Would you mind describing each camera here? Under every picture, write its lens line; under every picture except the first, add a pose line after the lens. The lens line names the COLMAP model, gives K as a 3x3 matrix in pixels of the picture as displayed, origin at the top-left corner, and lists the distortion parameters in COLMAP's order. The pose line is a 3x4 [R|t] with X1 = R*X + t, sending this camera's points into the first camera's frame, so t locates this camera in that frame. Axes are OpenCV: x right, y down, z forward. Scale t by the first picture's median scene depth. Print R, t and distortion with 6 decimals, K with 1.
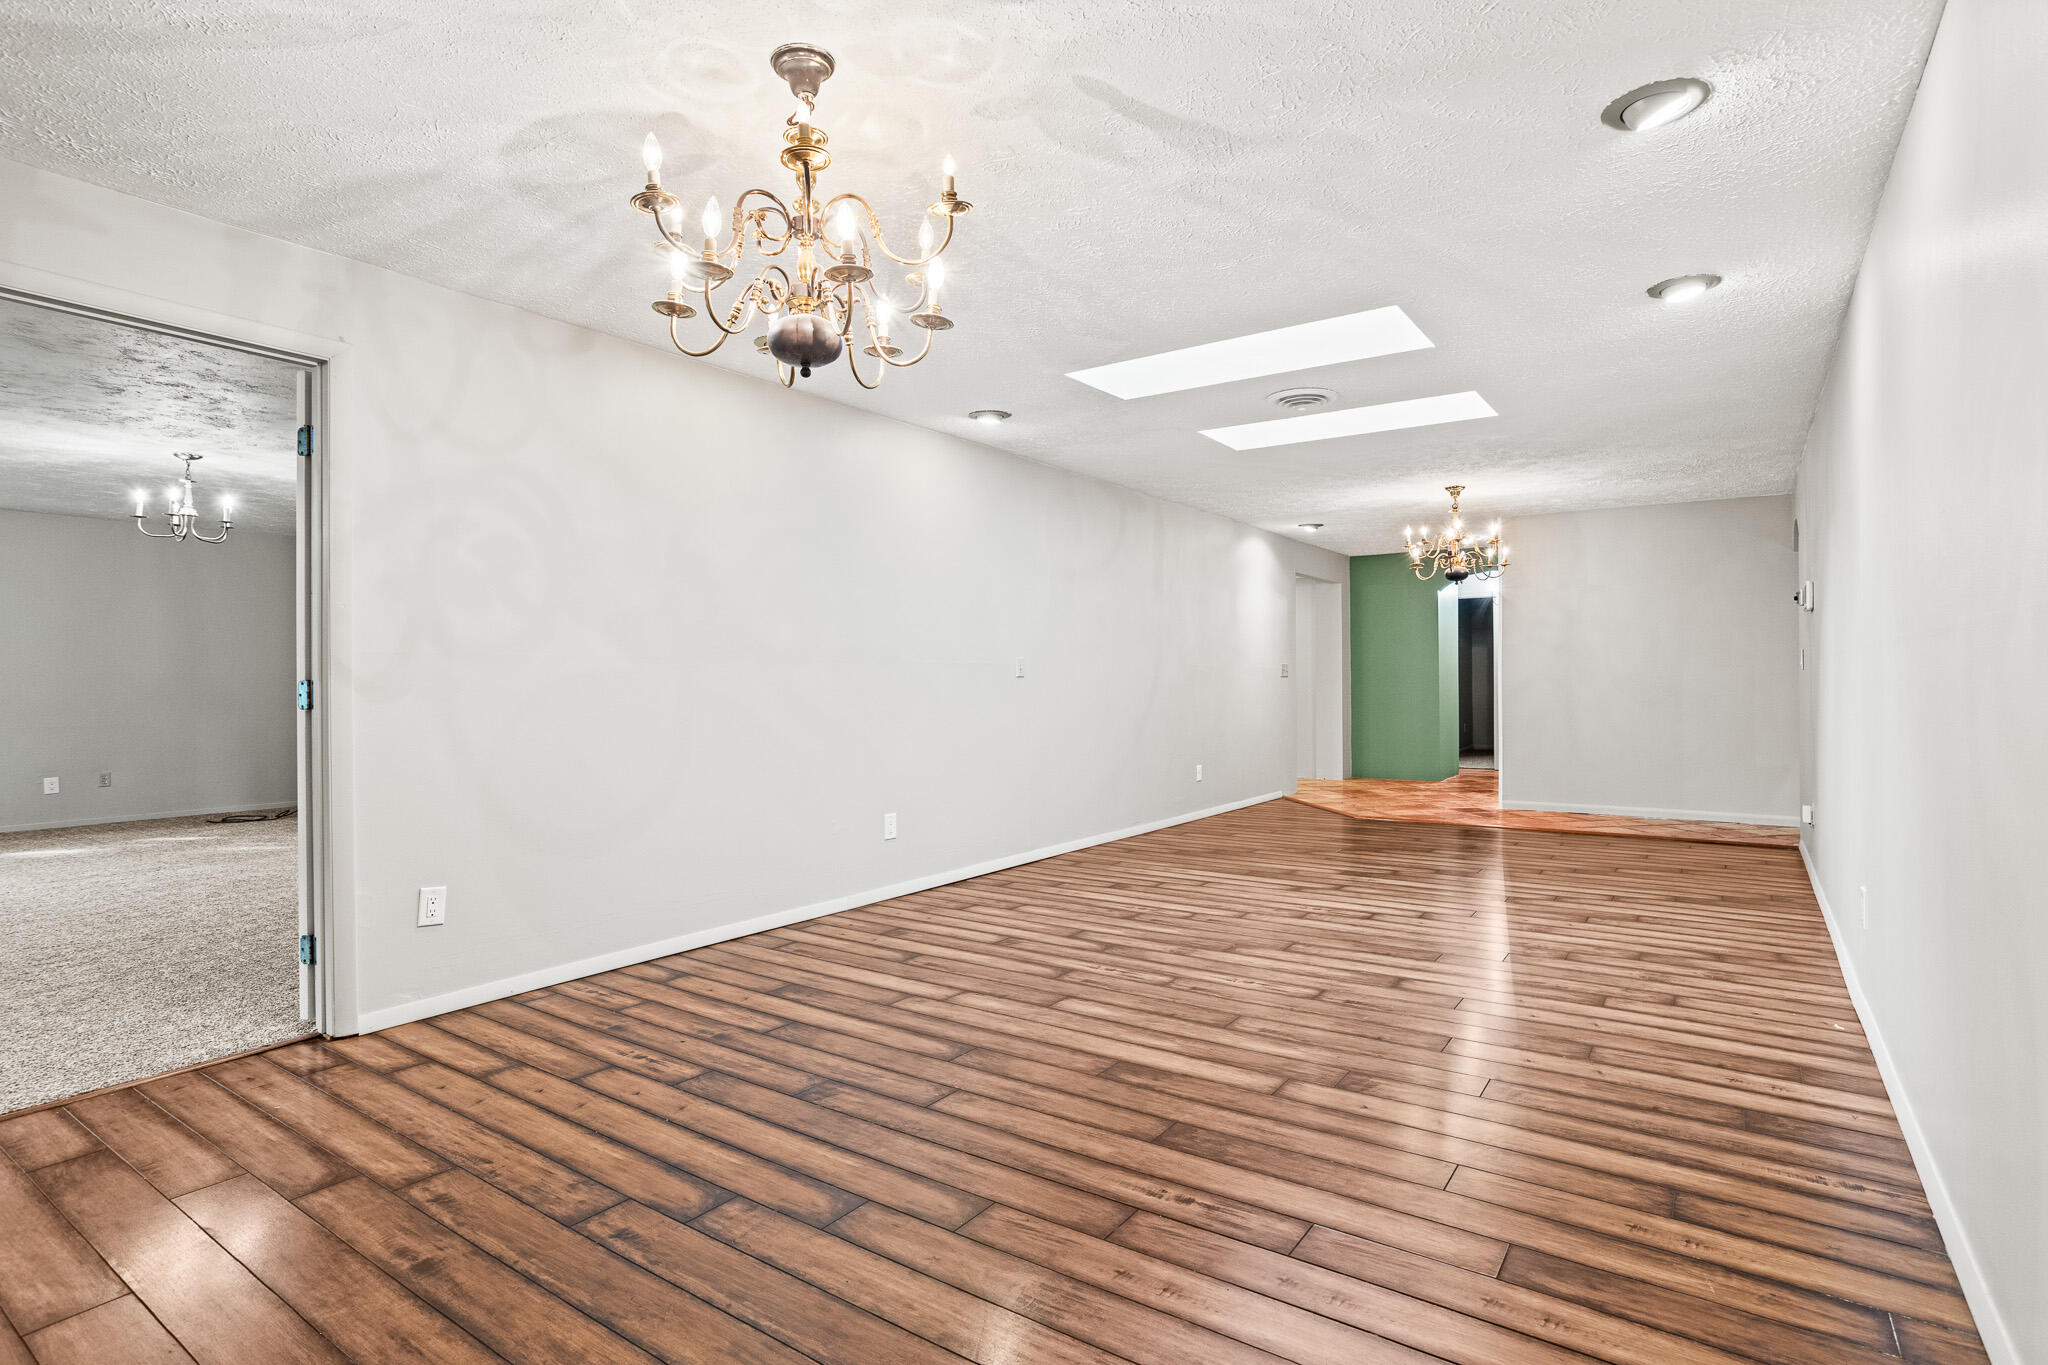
lens RADIAL K [[996.3, 0, 1048.6], [0, 996.3, 672.2], [0, 0, 1]] dist [-0.055472, 0.035228]
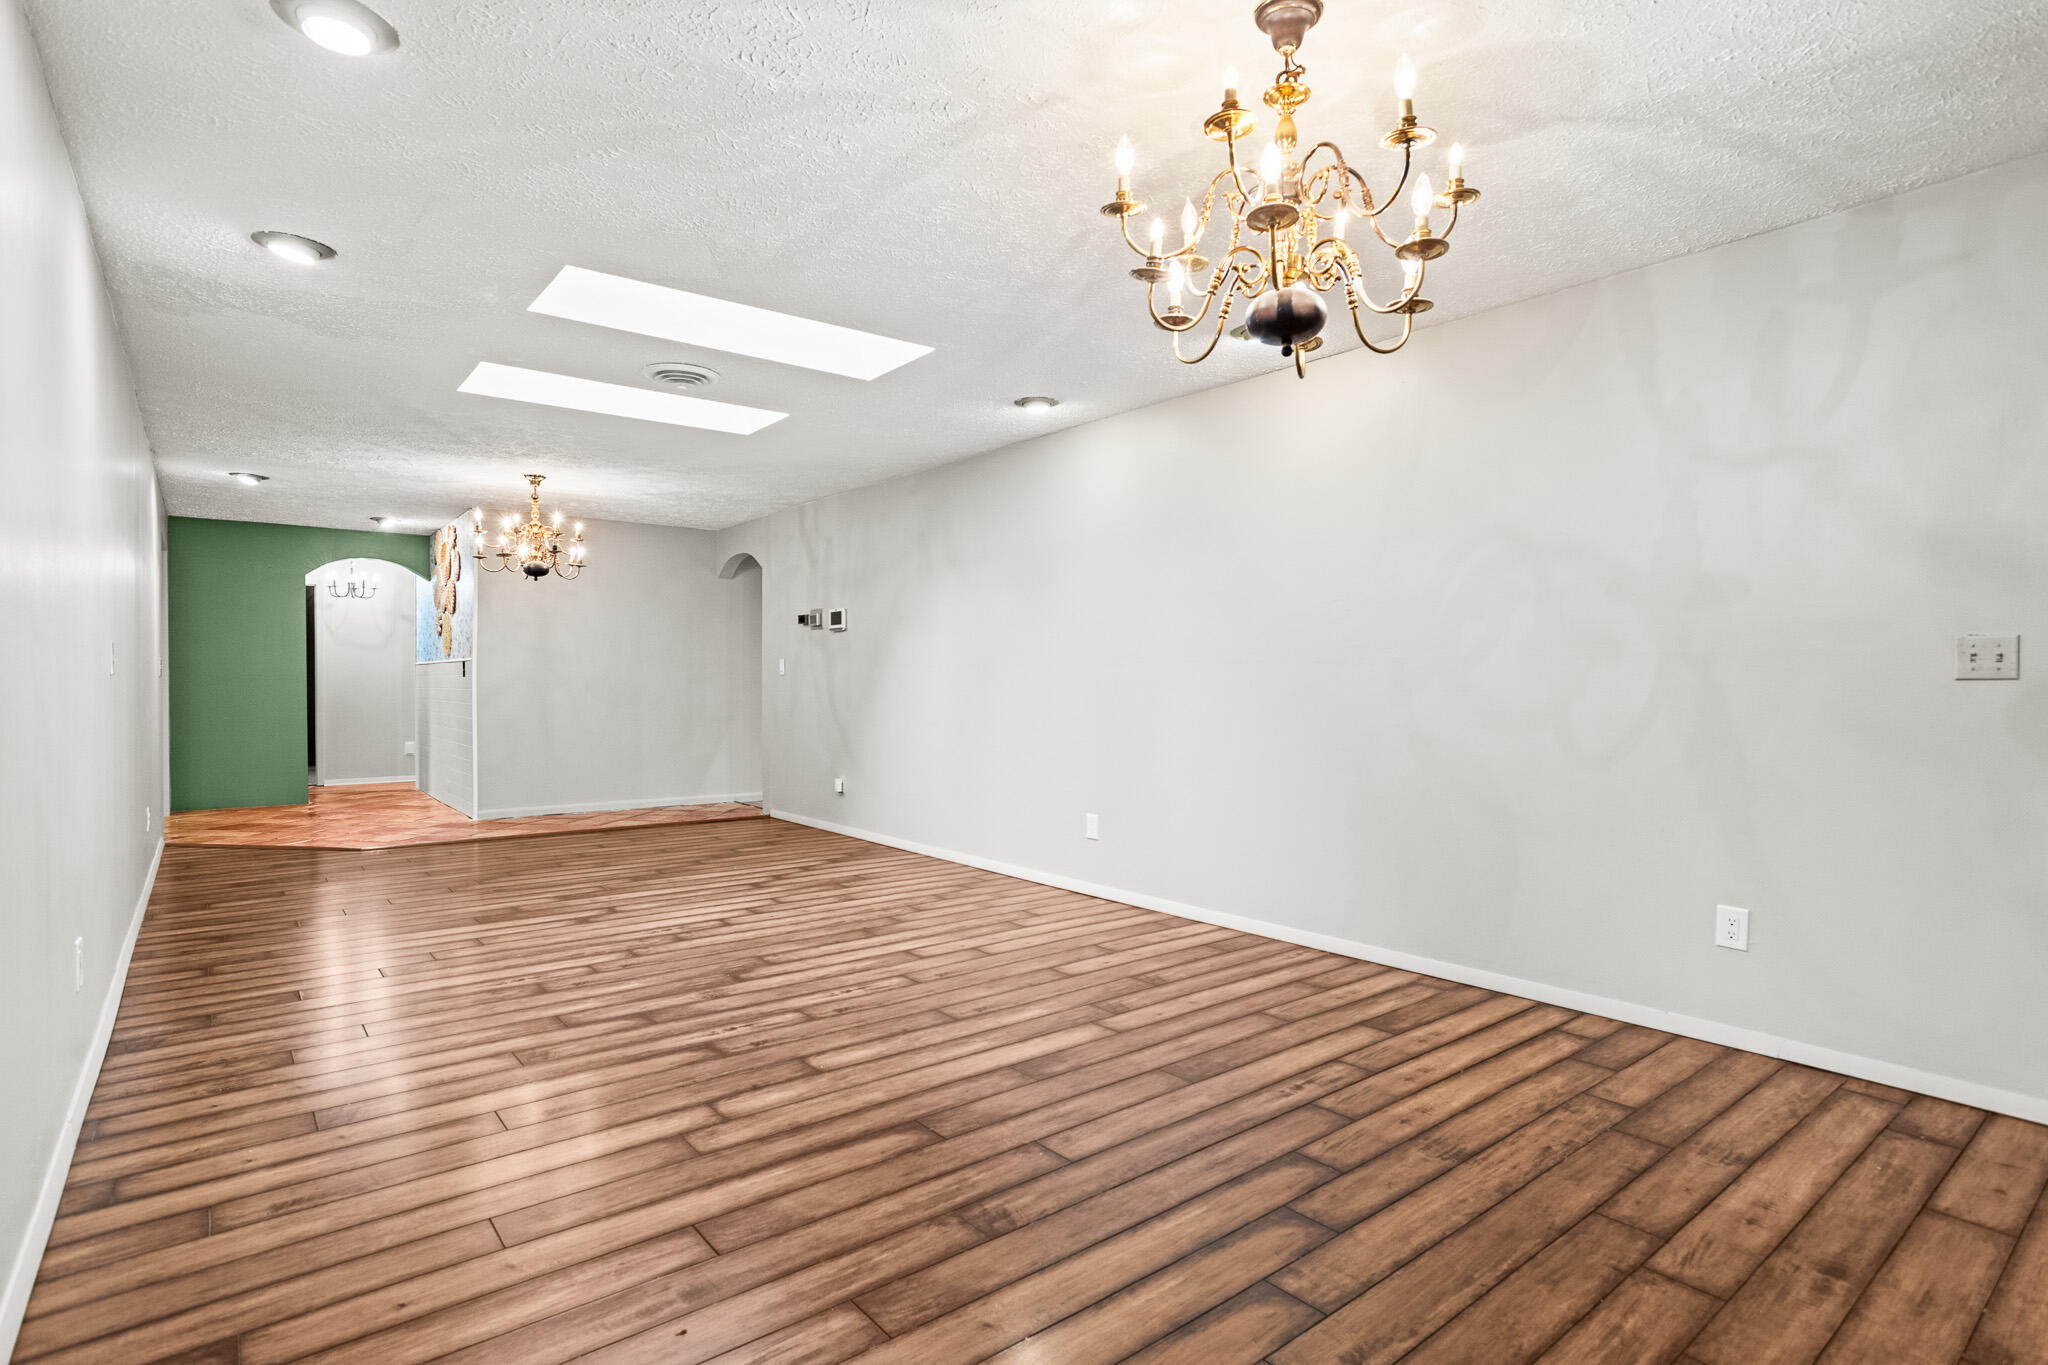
lens RADIAL K [[996.3, 0, 1048.6], [0, 996.3, 672.2], [0, 0, 1]] dist [-0.055472, 0.035228]
pose [[0.310785, 0.014827, 0.950365, -0.761441], [-0.011639, 0.999863, -0.011793, 0.009392], [-0.950409, -0.007396, 0.310915, 0.583633]]
